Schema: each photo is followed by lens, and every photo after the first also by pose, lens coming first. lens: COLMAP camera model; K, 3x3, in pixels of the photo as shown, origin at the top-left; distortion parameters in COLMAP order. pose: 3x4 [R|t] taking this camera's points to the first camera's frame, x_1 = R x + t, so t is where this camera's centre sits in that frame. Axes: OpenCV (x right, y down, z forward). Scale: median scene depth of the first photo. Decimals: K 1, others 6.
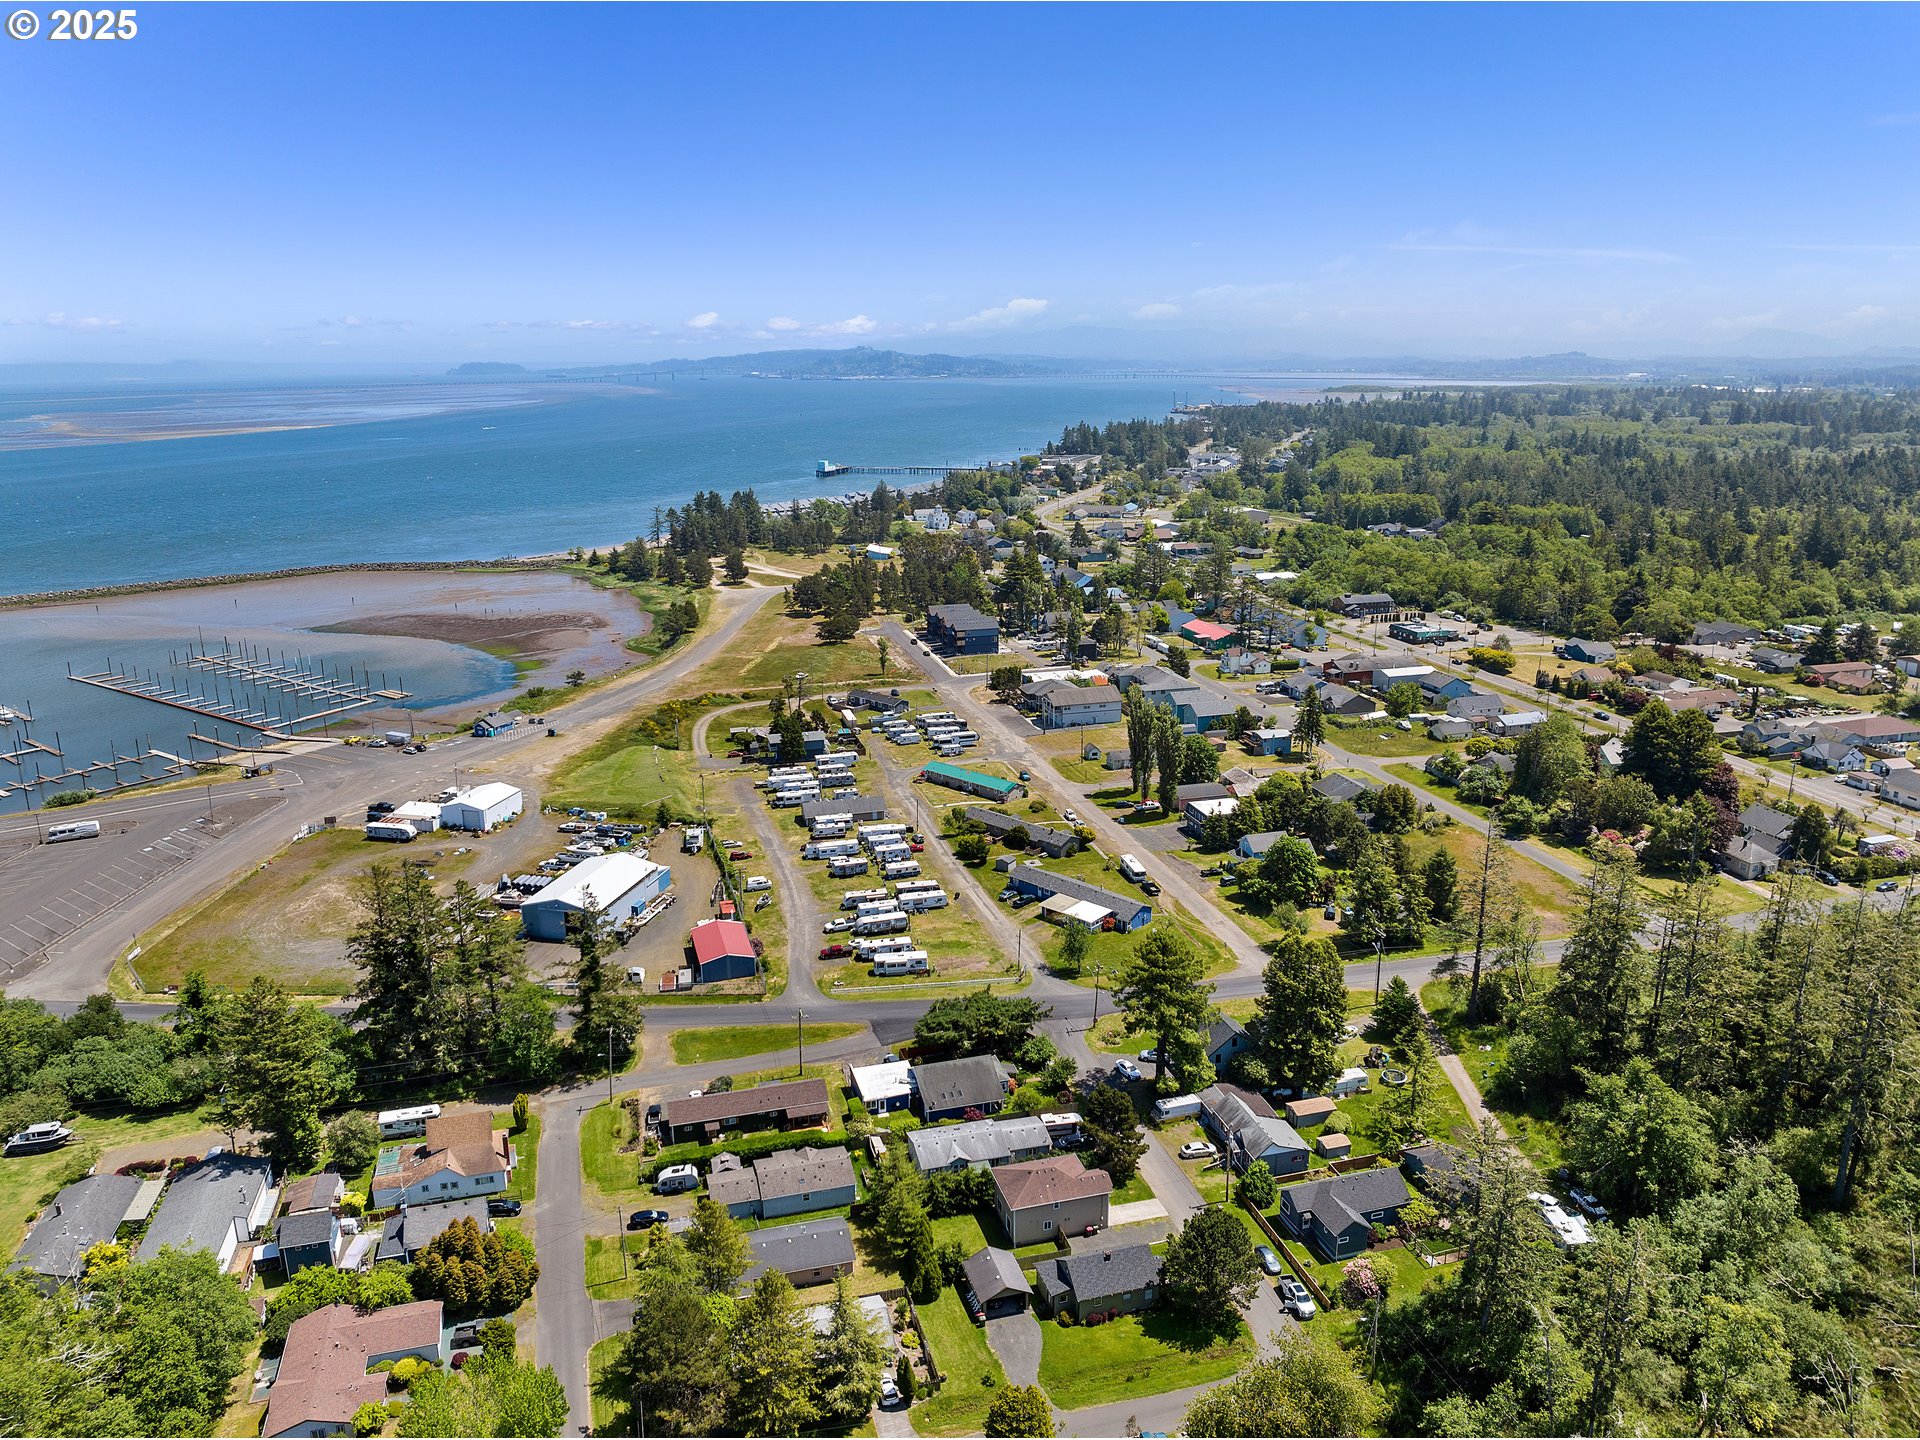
lens RADIAL K [[1344.0, 0, 960.0], [0, 1344.0, 720.0], [0, 0, 1]] dist [-0.032449, -0.003838]
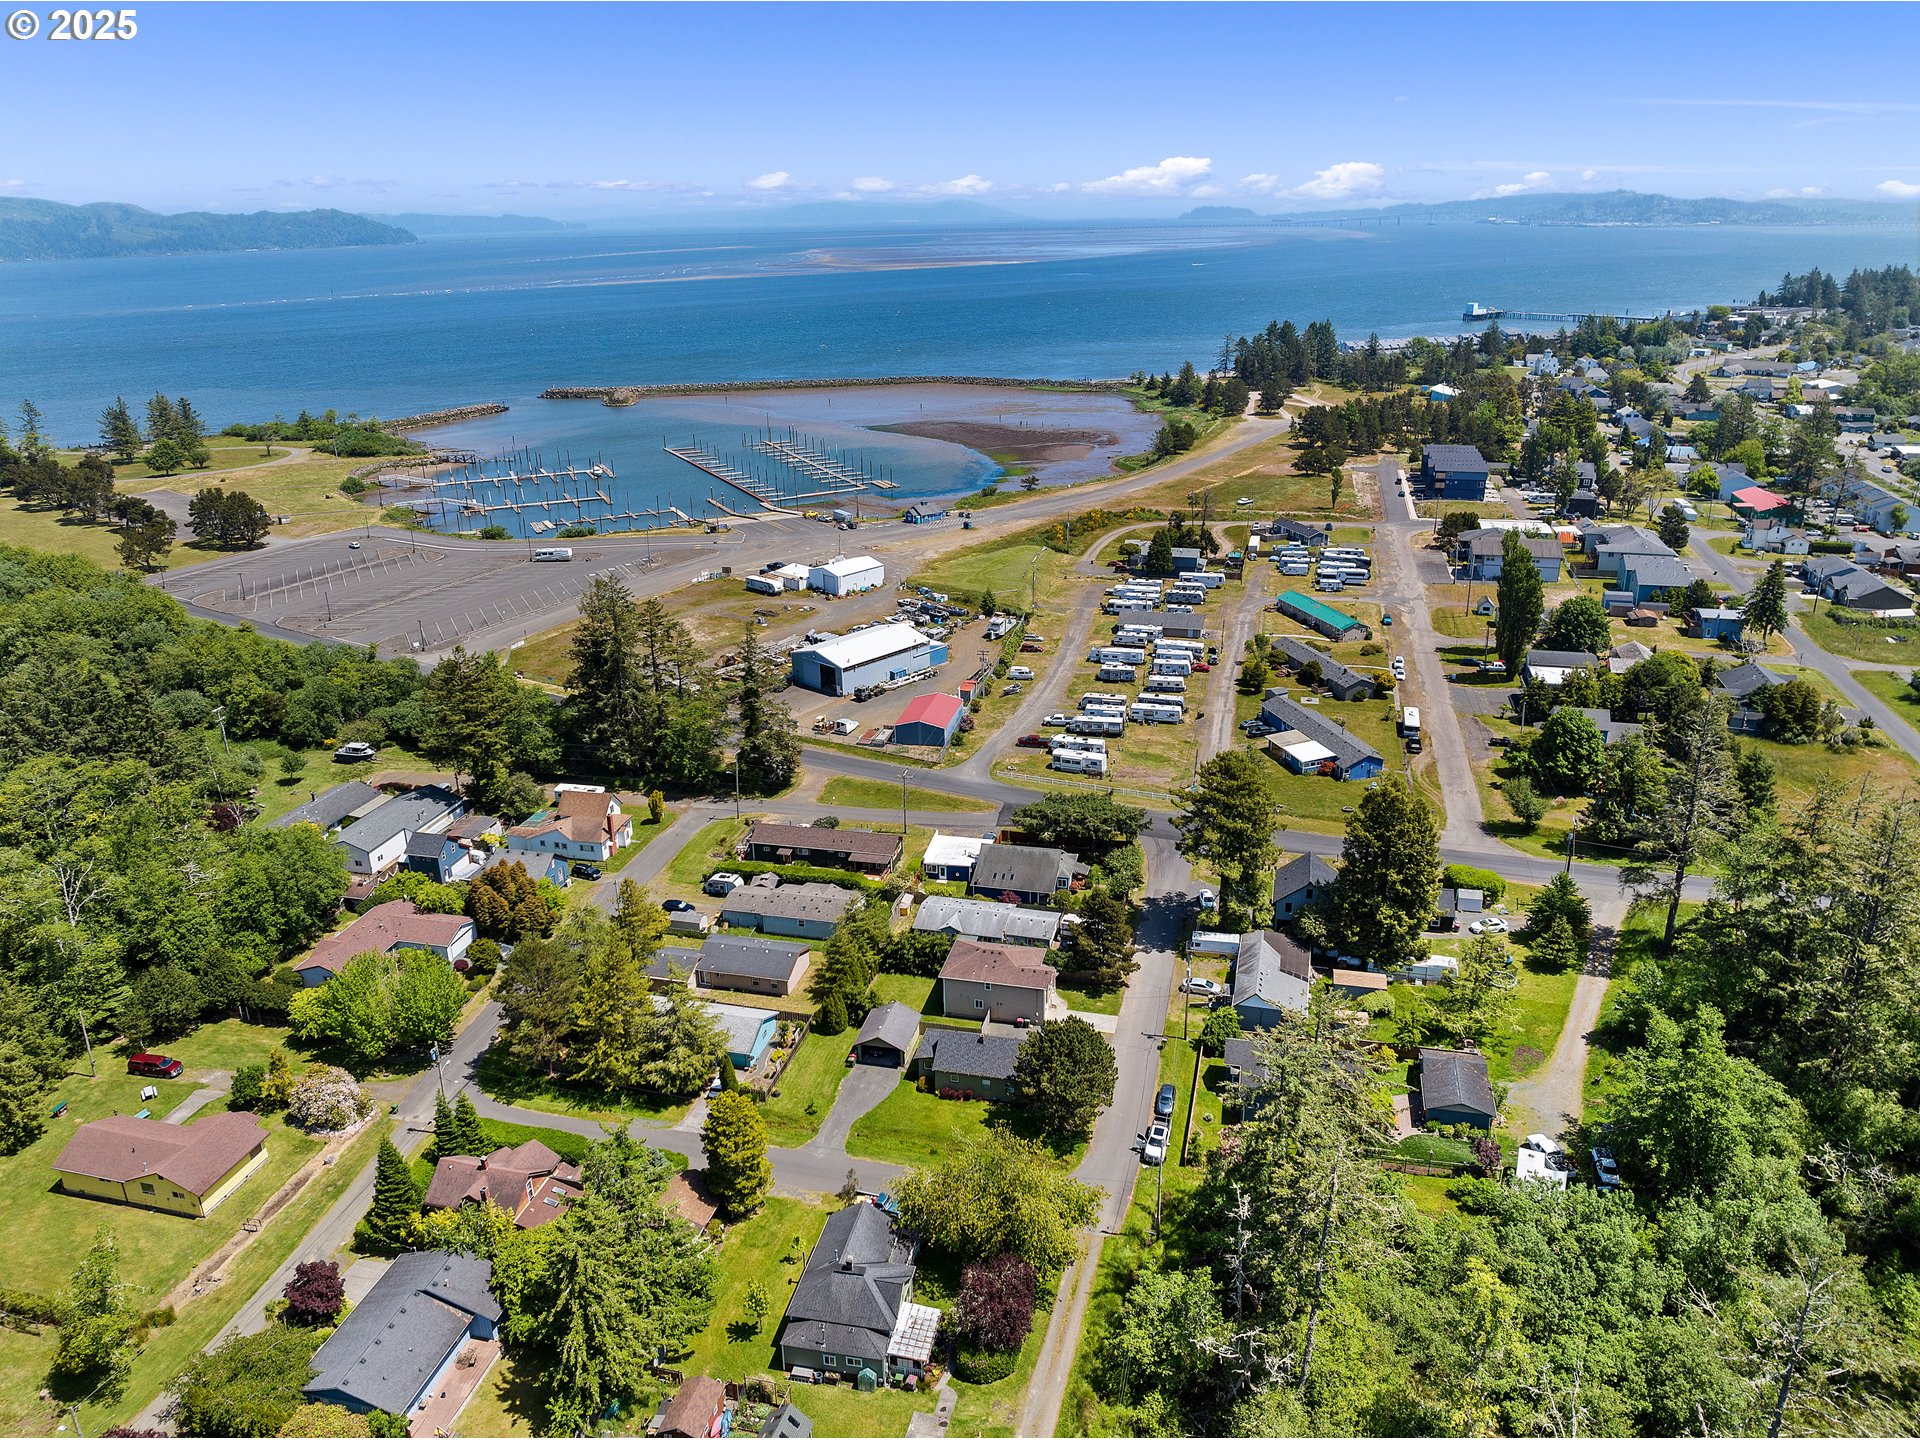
lens RADIAL K [[1344.0, 0, 960.0], [0, 1344.0, 720.0], [0, 0, 1]] dist [-0.032449, -0.003838]
pose [[0.872394, 0.167501, -0.459207, 0.250645], [-0.118109, 0.983851, 0.134489, 0.023376], [0.474319, -0.063091, 0.878090, 0.079001]]
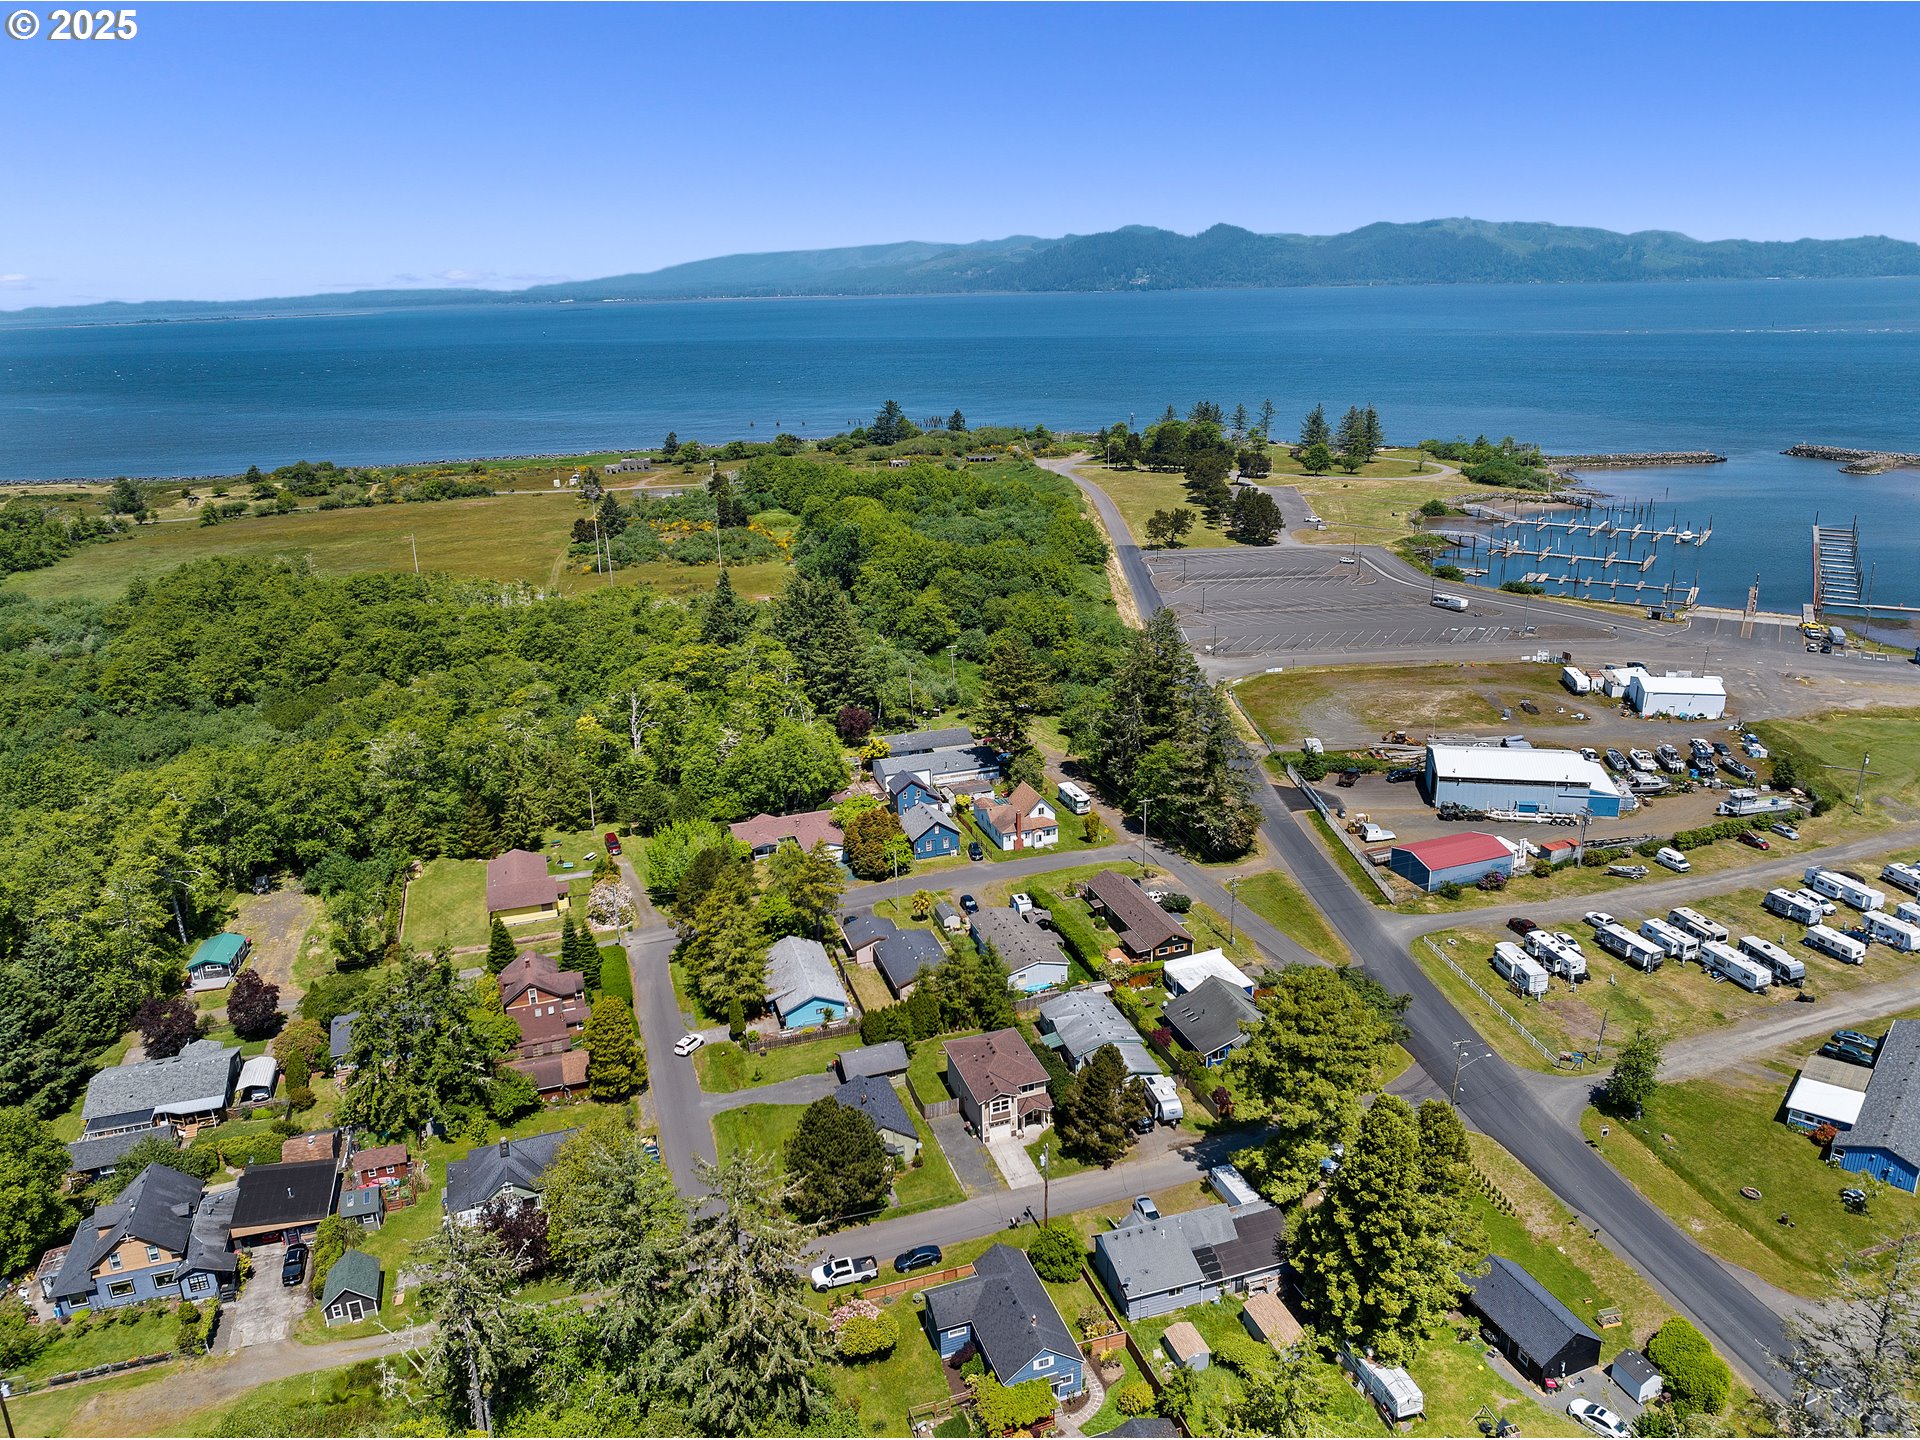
lens RADIAL K [[1344.0, 0, 960.0], [0, 1344.0, 720.0], [0, 0, 1]] dist [-0.032449, -0.003838]
pose [[0.057298, 0.321189, -0.945280, 0.457751], [-0.236157, 0.924325, 0.299755, -0.072484], [0.970024, 0.206059, 0.128813, 0.445637]]
